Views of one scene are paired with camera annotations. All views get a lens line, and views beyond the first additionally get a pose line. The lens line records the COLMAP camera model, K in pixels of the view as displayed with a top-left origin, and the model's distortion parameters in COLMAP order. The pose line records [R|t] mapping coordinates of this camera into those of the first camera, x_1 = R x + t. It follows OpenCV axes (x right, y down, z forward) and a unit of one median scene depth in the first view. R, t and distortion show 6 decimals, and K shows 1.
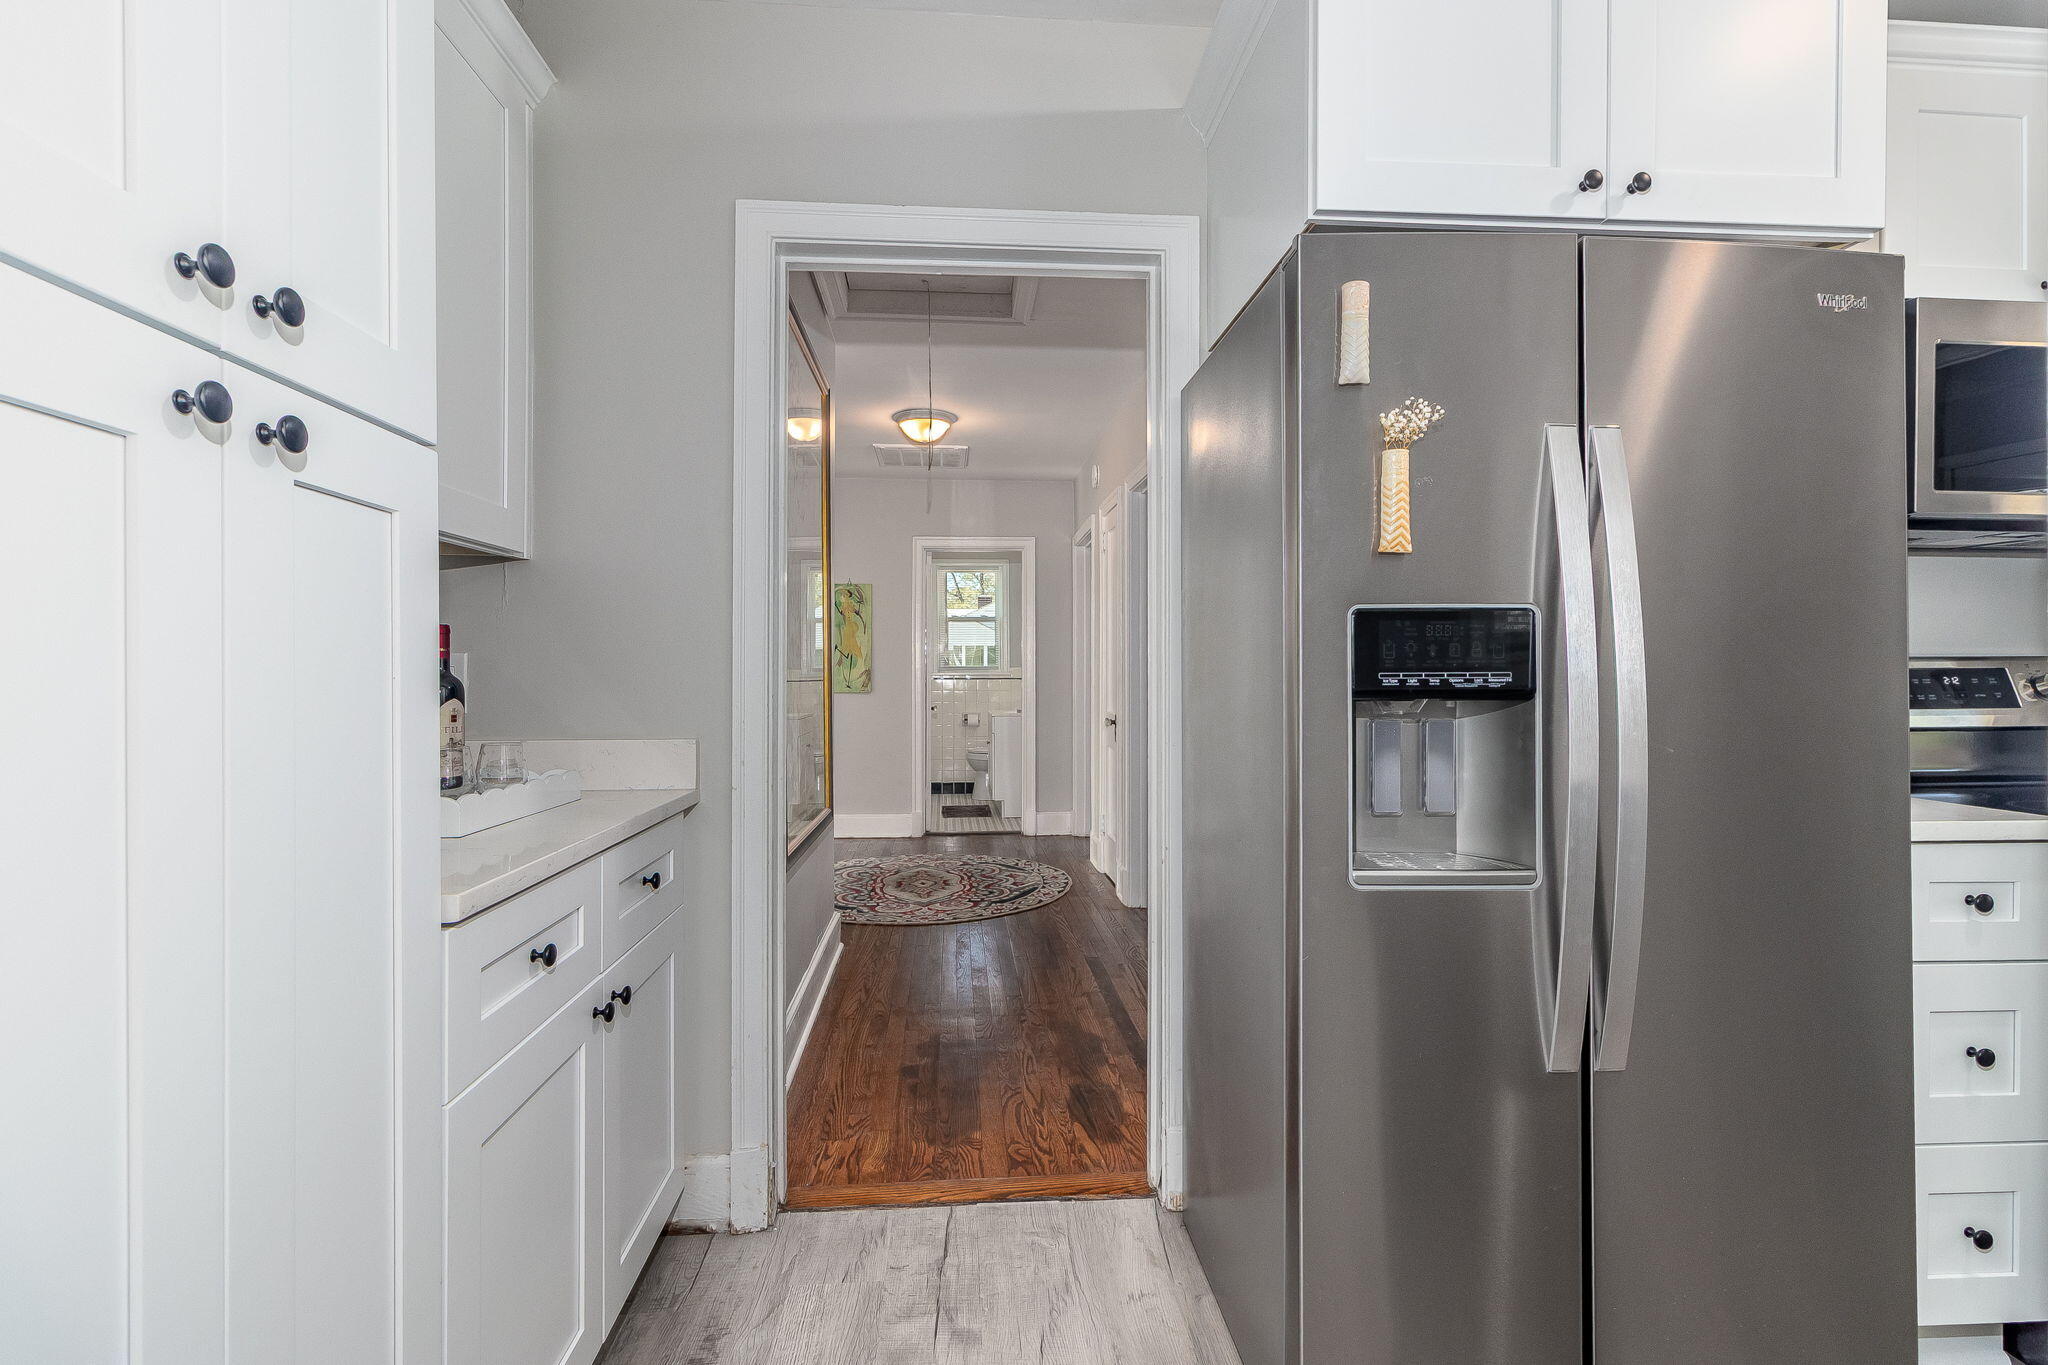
lens RADIAL K [[1092.2, 0, 1061.5], [0, 1092.2, 677.0], [0, 0, 1]] dist [0.000391, 0.000245]
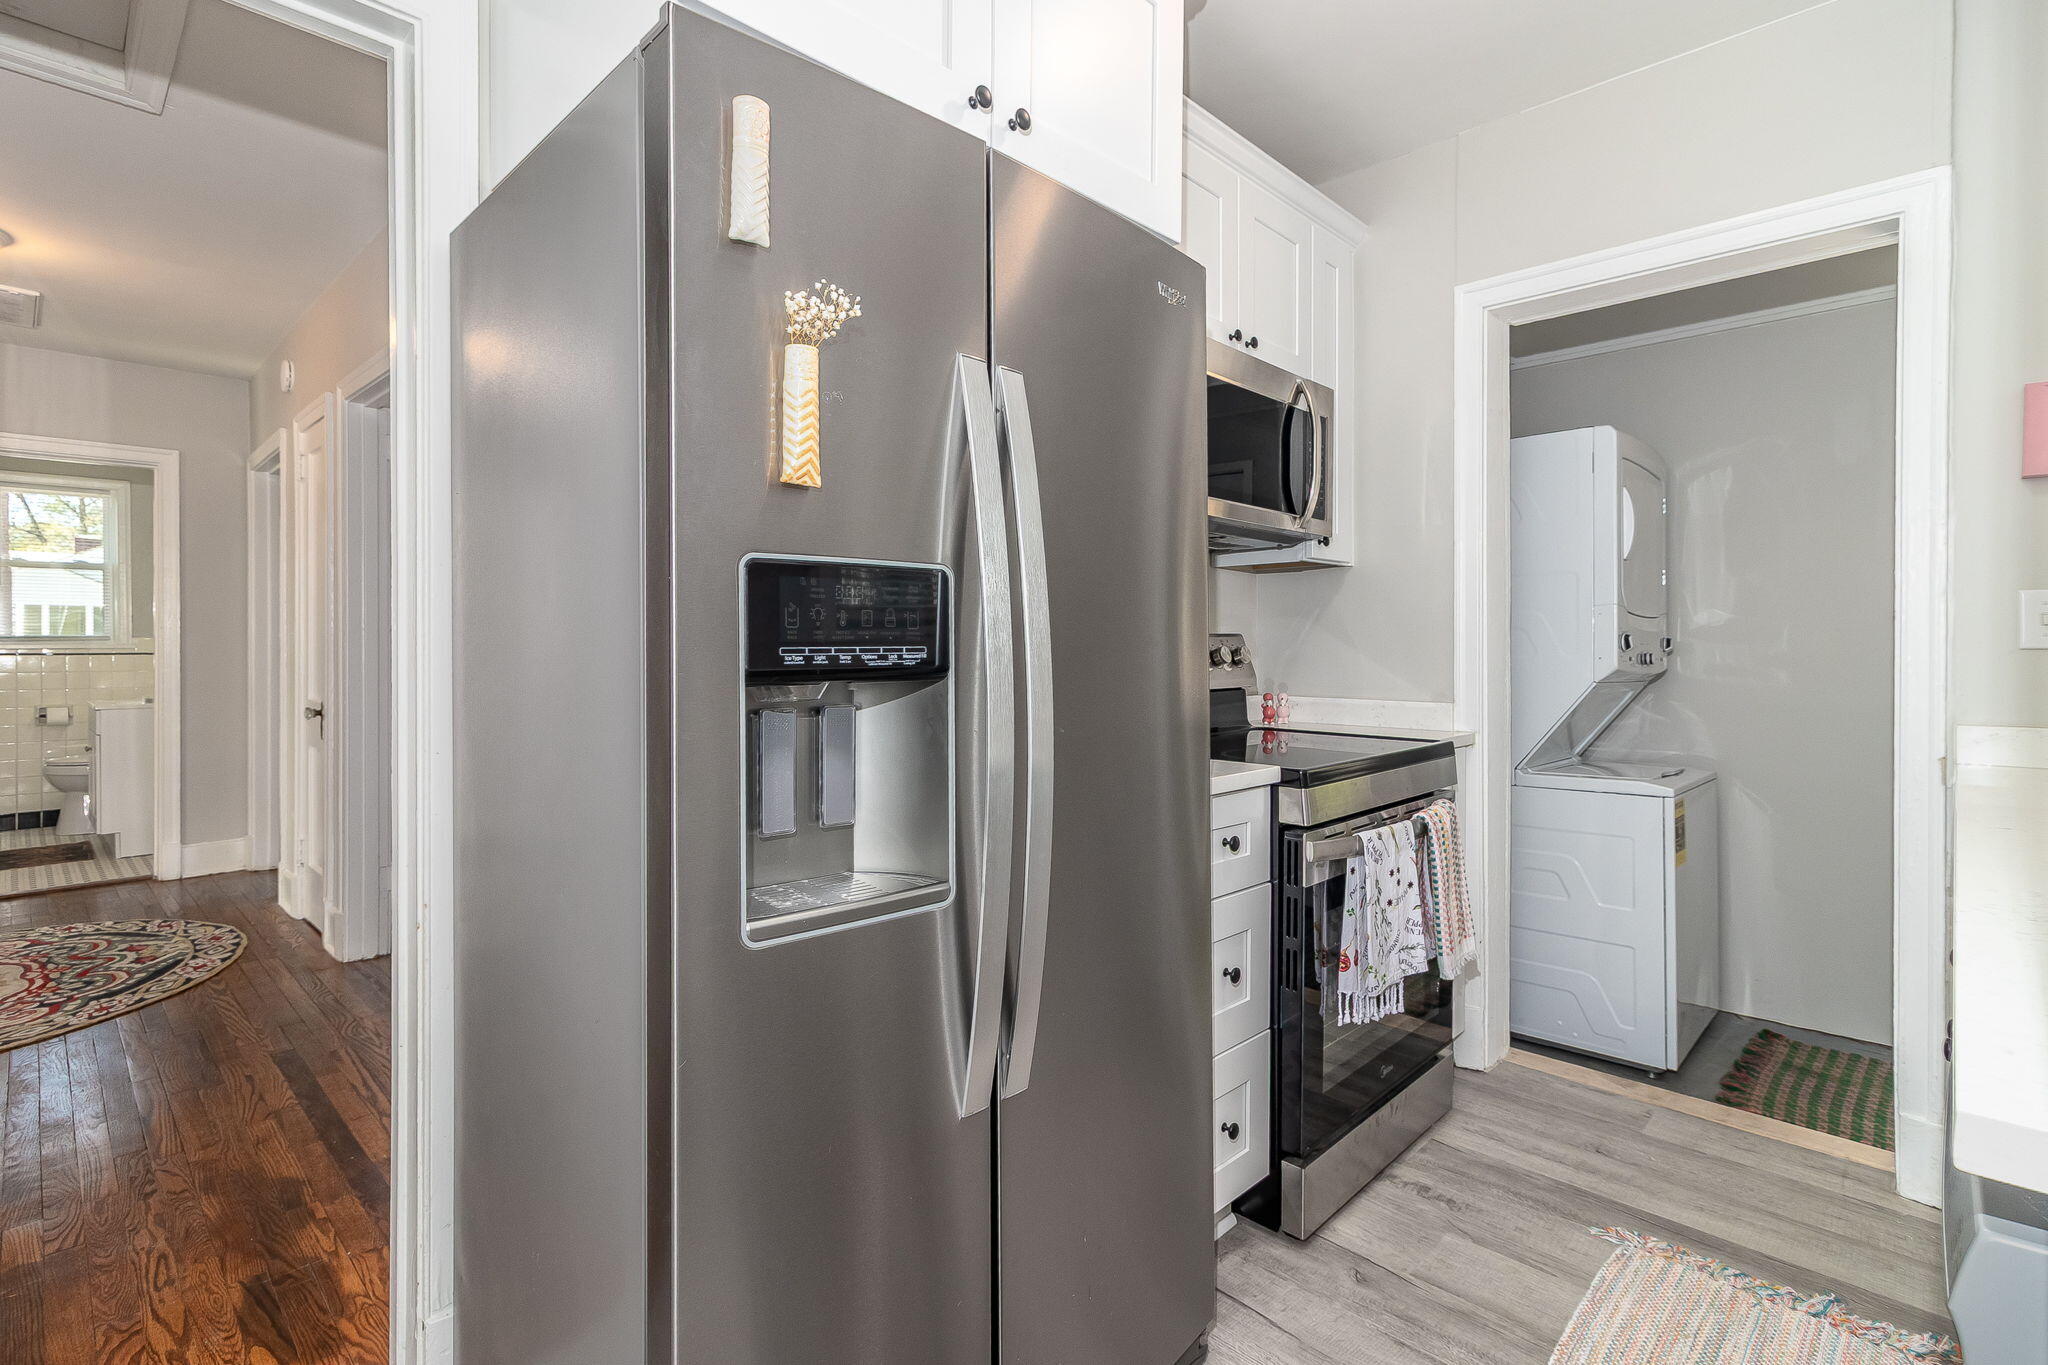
lens RADIAL K [[983.9, 0, 1013.7], [0, 983.9, 650.2], [0, 0, 1]] dist [0.001175, 0.000985]
pose [[0.782636, -0.001154, 0.622479, 0.001645], [0.000746, 0.999999, 0.000916, -0.001486], [-0.622480, -0.000253, 0.782636, 0.241636]]
